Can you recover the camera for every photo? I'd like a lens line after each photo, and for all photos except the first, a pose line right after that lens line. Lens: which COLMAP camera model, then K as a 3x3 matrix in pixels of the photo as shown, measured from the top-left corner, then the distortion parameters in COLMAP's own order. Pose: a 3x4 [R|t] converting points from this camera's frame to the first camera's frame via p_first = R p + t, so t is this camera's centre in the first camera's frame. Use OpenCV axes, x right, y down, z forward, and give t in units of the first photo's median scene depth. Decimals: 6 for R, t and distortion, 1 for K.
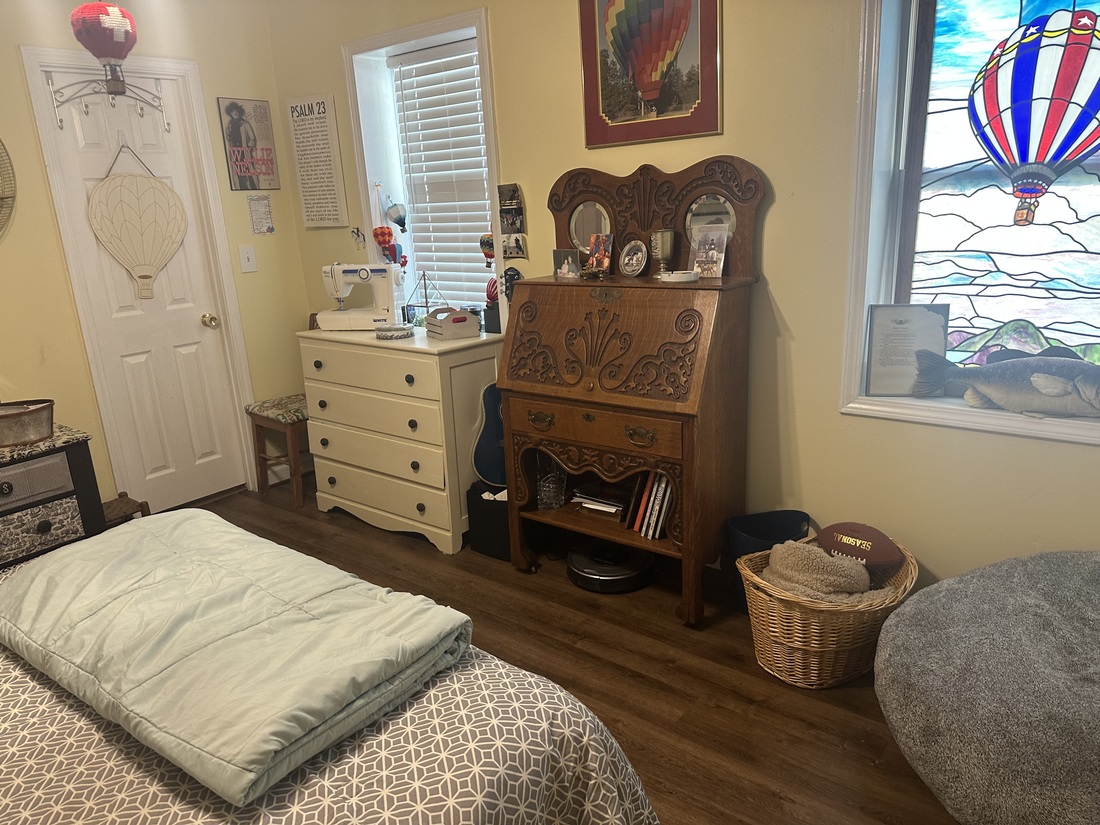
lens RADIAL K [[777.4, 0, 545.7], [0, 777.4, 413.5], [0, 0, 1]] dist [0.042189, -0.052841]
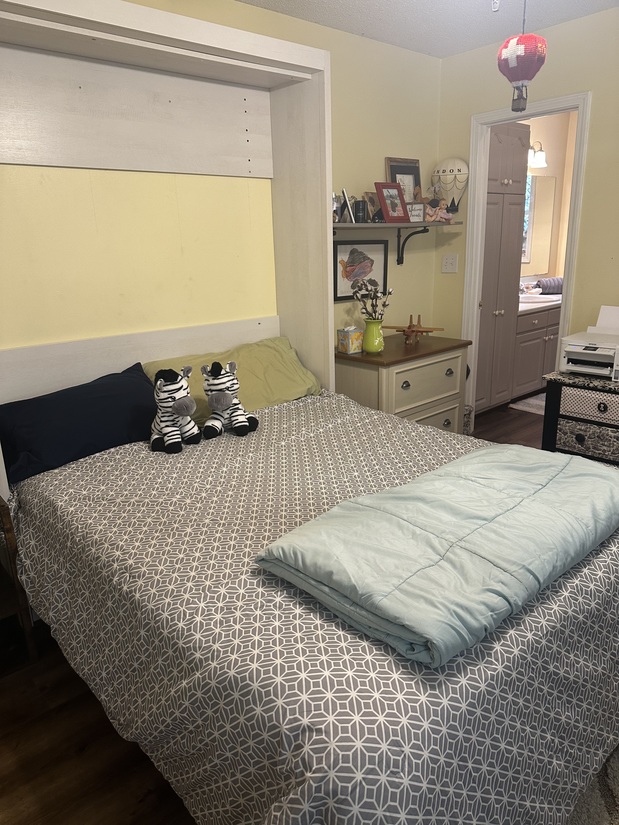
lens RADIAL K [[583.0, 0, 306.2], [0, 583.0, 411.2], [0, 0, 1]] dist [0.042189, -0.052841]
pose [[-0.152871, 0.336697, -0.929121, 0.566870], [-0.238571, 0.899791, 0.365321, -0.248456], [0.959017, 0.277508, -0.057226, 0.902823]]
